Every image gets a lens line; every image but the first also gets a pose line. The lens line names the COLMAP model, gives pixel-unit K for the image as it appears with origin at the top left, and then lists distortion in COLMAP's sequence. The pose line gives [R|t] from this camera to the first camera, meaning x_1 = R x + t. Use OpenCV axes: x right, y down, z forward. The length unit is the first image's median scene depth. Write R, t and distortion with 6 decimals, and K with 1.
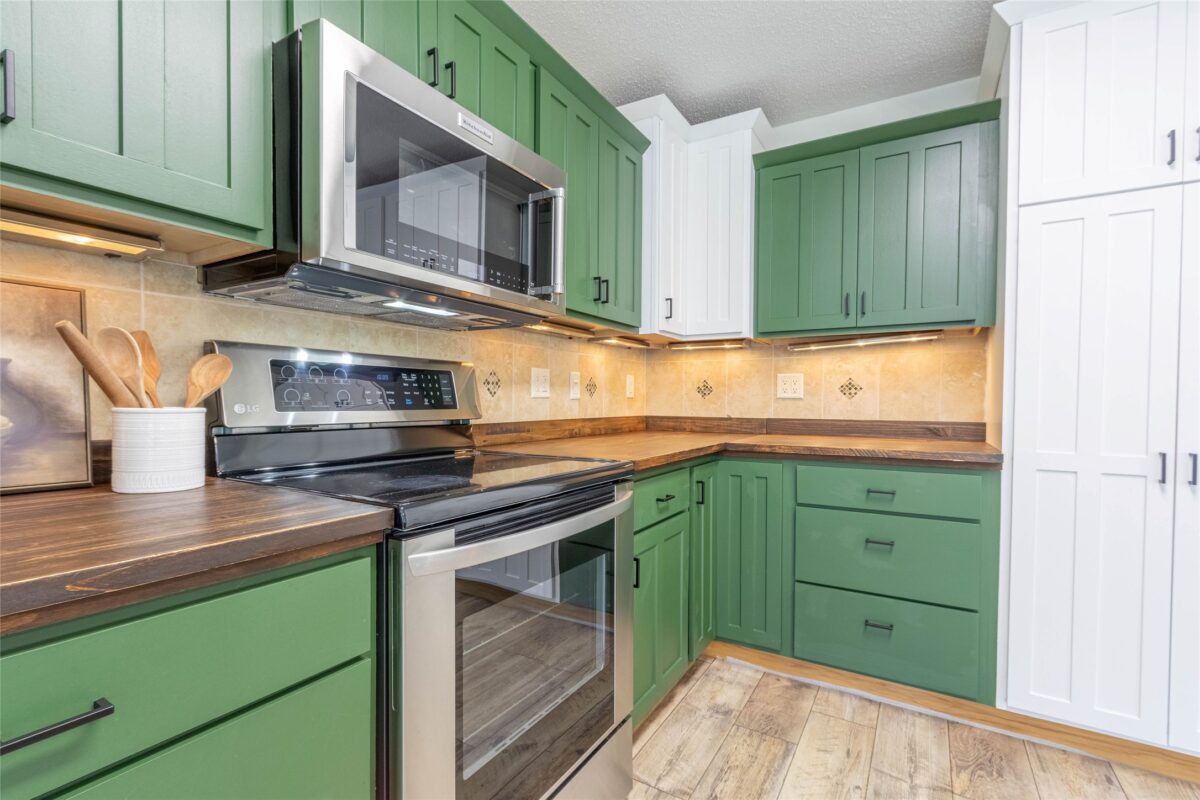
lens RADIAL K [[547.8, 0, 588.8], [0, 547.8, 409.9], [0, 0, 1]] dist [0.001493, 0.001426]
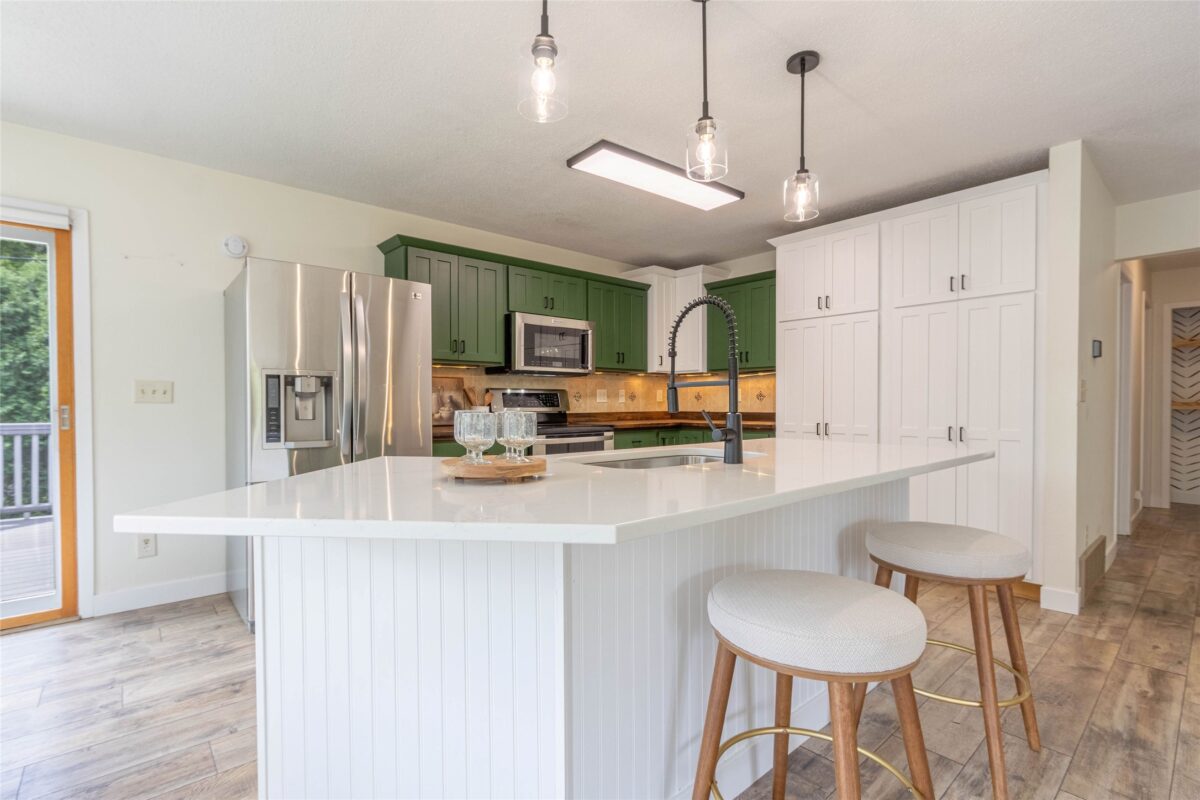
lens RADIAL K [[547.8, 0, 586.3], [0, 547.8, 411.7], [0, 0, 1]] dist [0.001493, 0.001426]
pose [[0.952851, -0.002918, -0.303425, 0.602732], [0.002254, 0.999994, -0.002540, 0.024177], [0.303431, 0.001737, 0.952852, -1.318561]]
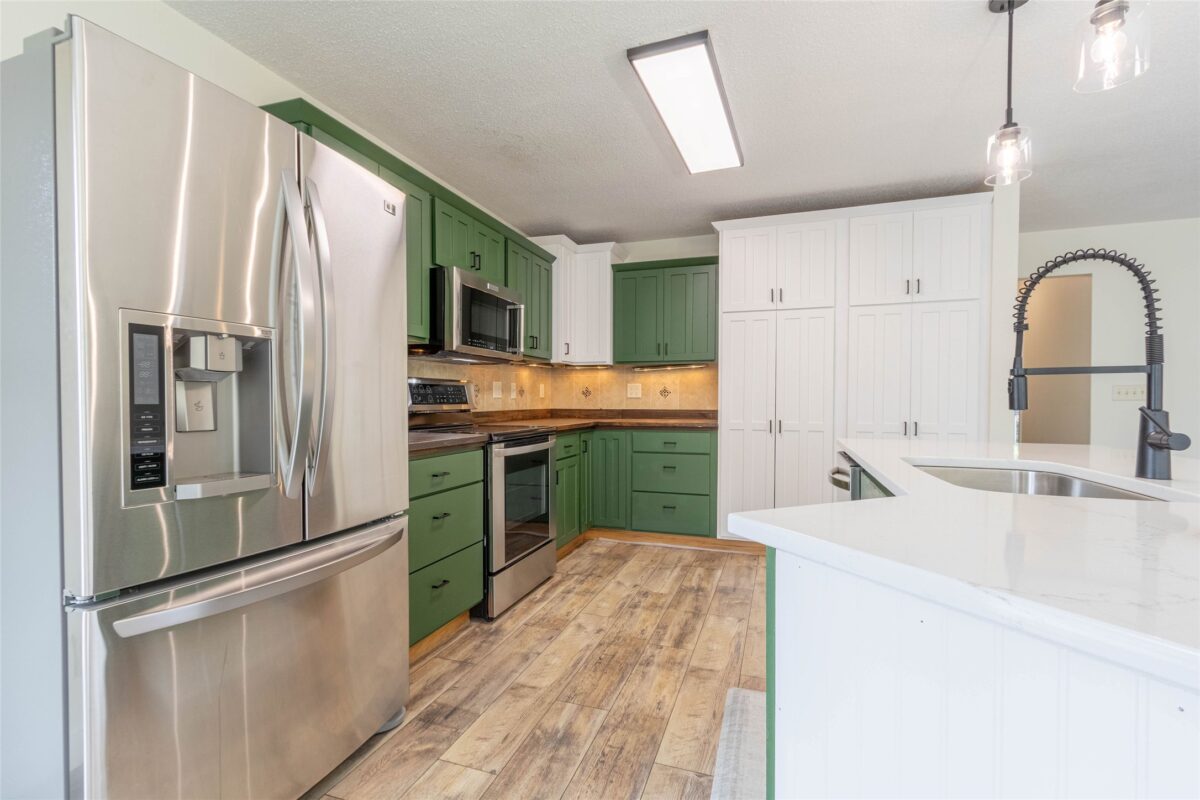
lens RADIAL K [[547.8, 0, 583.1], [0, 547.8, 409.1], [0, 0, 1]] dist [0.001493, 0.001426]
pose [[0.979534, -0.007180, 0.201149, -0.194795], [0.007221, 0.999974, 0.000529, 0.016805], [-0.201147, 0.000934, 0.979561, -0.917129]]
